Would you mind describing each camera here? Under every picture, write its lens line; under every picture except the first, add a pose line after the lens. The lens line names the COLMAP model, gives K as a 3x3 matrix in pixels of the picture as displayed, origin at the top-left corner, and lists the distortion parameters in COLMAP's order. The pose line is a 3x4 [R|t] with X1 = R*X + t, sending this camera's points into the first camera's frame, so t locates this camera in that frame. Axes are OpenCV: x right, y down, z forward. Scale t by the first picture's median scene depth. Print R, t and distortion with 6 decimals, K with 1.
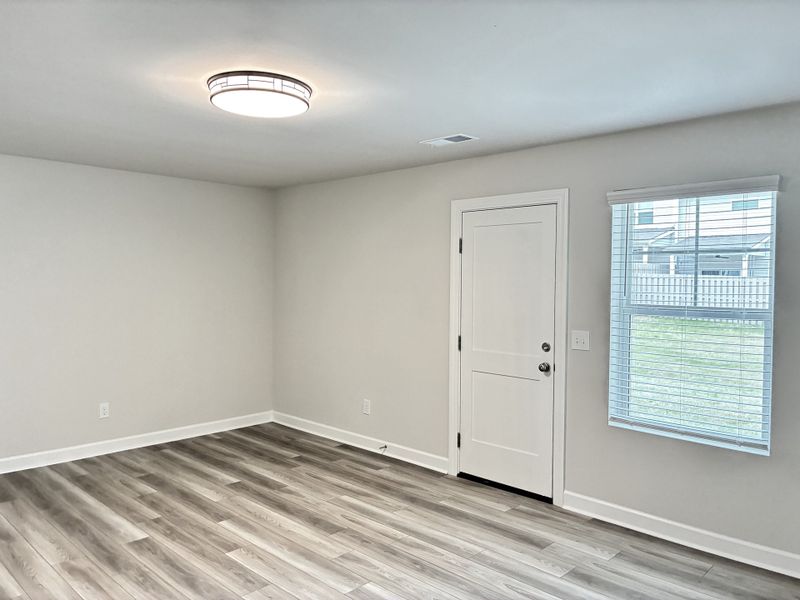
lens RADIAL K [[608.6, 0, 402.5], [0, 608.6, 297.3], [0, 0, 1]] dist [0.048885, -0.062314]
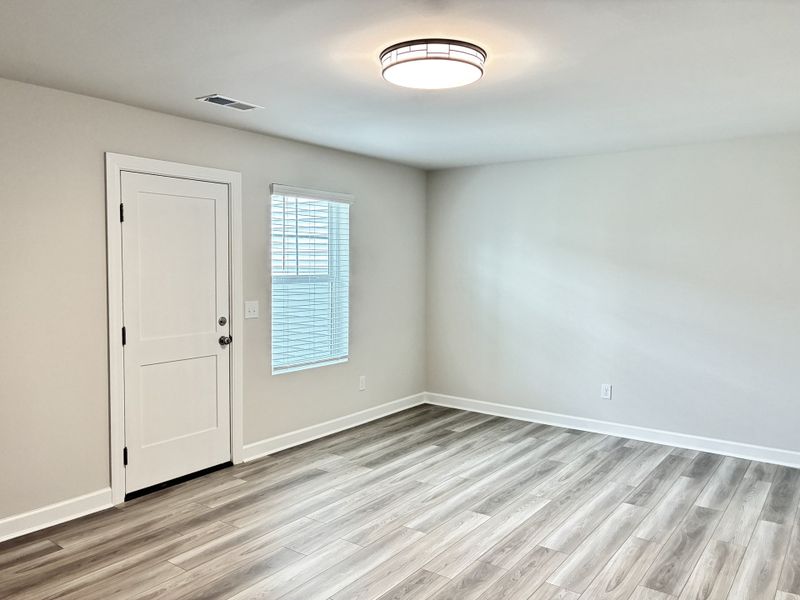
lens RADIAL K [[608.6, 0, 402.5], [0, 608.6, 297.3], [0, 0, 1]] dist [0.048885, -0.062314]
pose [[-0.129694, -0.069333, 0.989127, -0.897654], [0.024919, 0.997009, 0.073153, -0.029821], [-0.991241, 0.034135, -0.127579, 0.892107]]
